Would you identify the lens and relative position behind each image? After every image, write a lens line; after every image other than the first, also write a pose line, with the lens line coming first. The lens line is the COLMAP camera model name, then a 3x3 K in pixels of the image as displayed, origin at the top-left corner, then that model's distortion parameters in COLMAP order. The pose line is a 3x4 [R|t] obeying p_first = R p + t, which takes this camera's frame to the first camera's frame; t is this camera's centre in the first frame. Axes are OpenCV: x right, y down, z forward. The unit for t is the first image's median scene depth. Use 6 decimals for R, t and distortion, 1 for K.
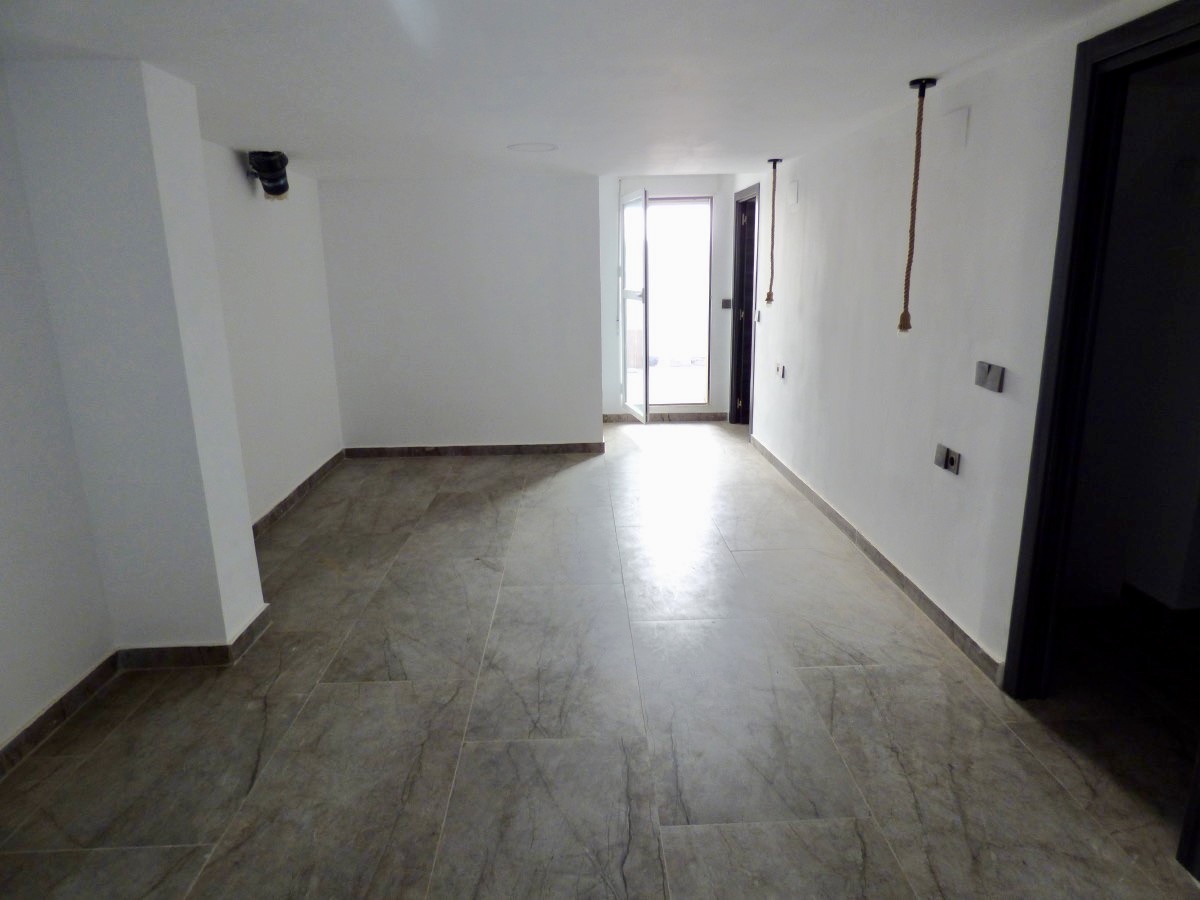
lens RADIAL K [[729.8, 0, 599.9], [0, 729.8, 449.2], [0, 0, 1]] dist [-0.003719, -0.006736]
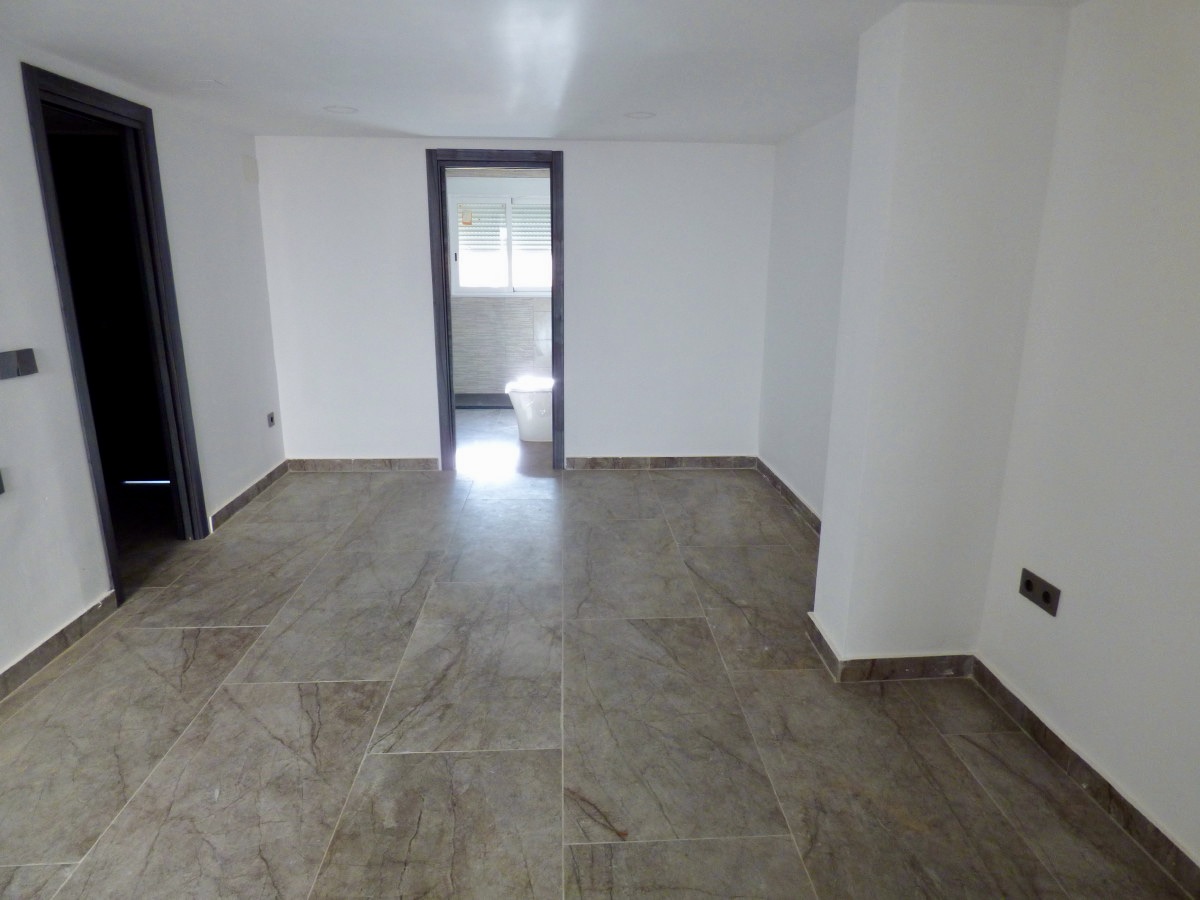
lens RADIAL K [[729.8, 0, 600.0], [0, 729.8, 450.0], [0, 0, 1]] dist [-0.003719, -0.006736]
pose [[-0.999770, 0.015331, -0.015001, -0.205131], [0.006298, 0.878361, 0.477955, -0.427360], [0.020504, 0.477751, -0.878256, 1.799910]]
